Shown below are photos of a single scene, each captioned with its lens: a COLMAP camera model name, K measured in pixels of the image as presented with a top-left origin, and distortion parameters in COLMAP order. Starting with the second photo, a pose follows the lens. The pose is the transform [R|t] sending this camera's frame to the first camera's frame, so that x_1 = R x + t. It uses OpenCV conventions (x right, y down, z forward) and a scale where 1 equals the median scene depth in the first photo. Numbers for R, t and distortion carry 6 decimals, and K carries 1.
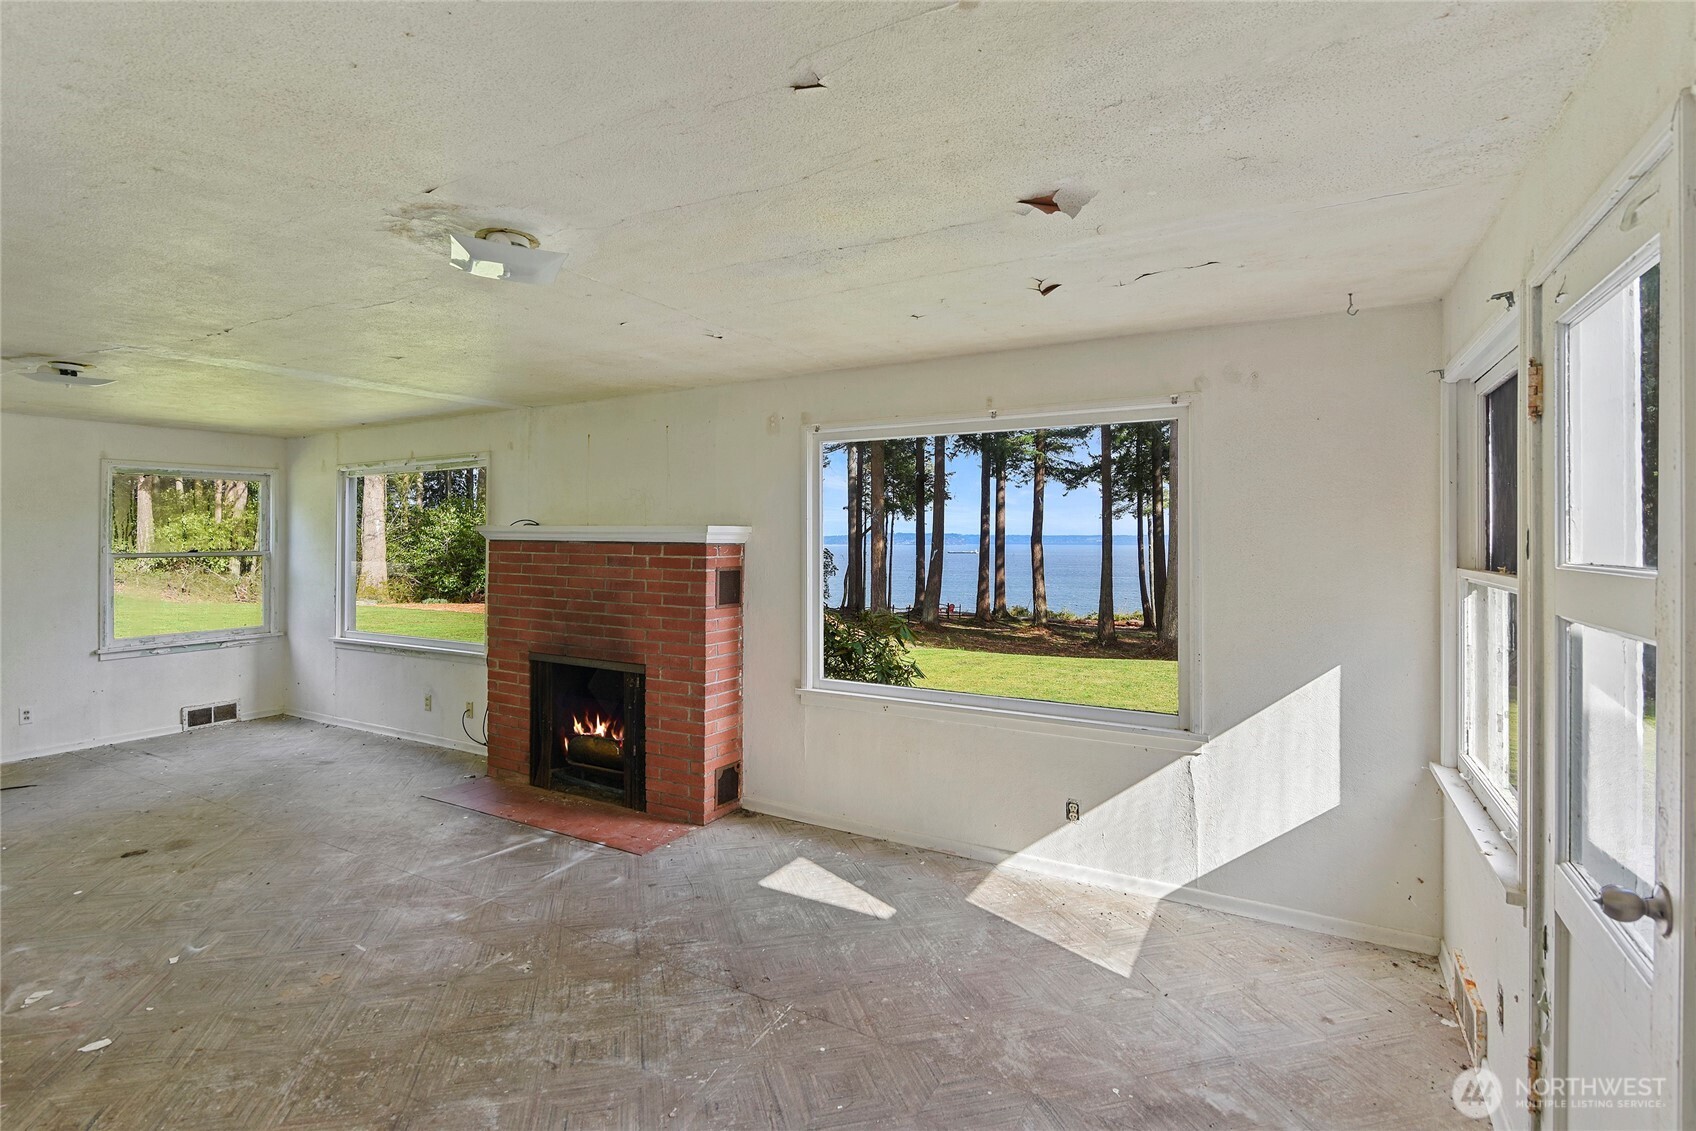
lens RADIAL K [[790.8, 0, 847.0], [0, 790.8, 538.1], [0, 0, 1]] dist [-0.001929, -0.000146]
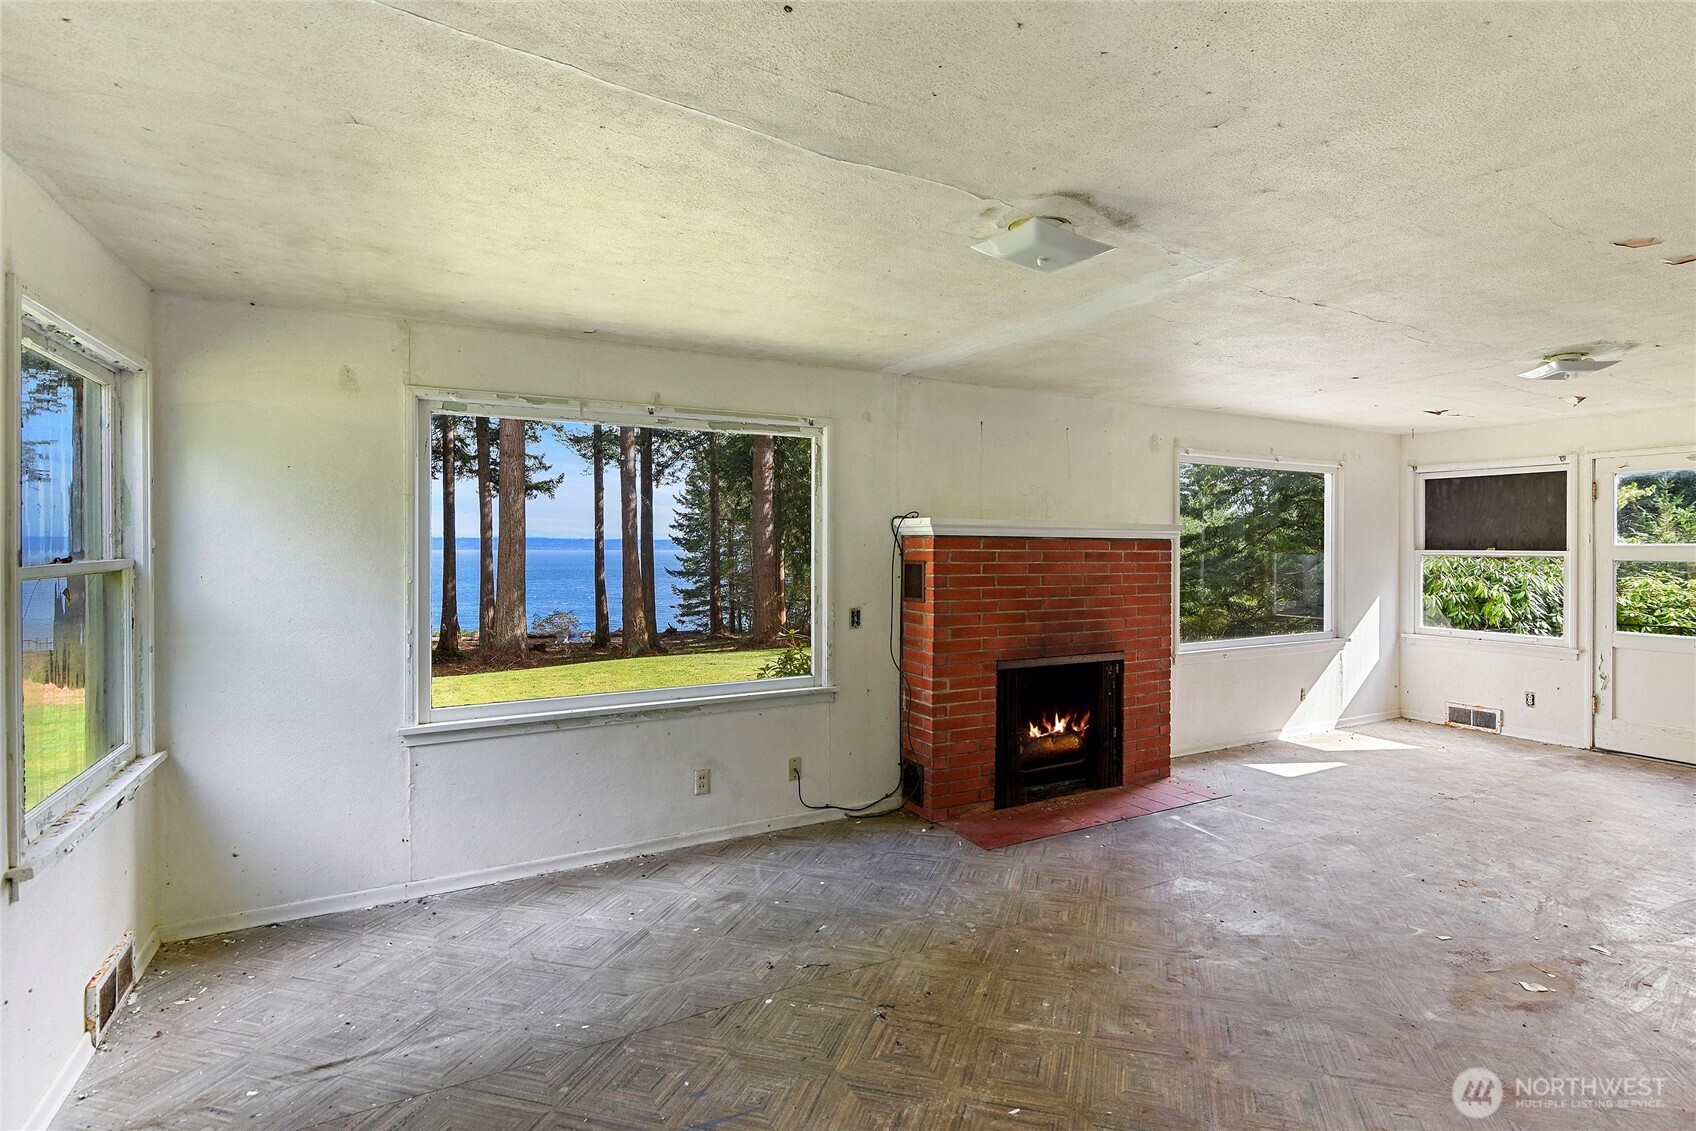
lens RADIAL K [[833.9, 0, 848.3], [0, 833.9, 553.4], [0, 0, 1]] dist [-0.007624, -0.001090]
pose [[0.522465, -0.010093, 0.852601, -1.346341], [-0.000576, 0.999926, 0.012190, 0.011179], [-0.852660, -0.006860, 0.522421, 0.679977]]
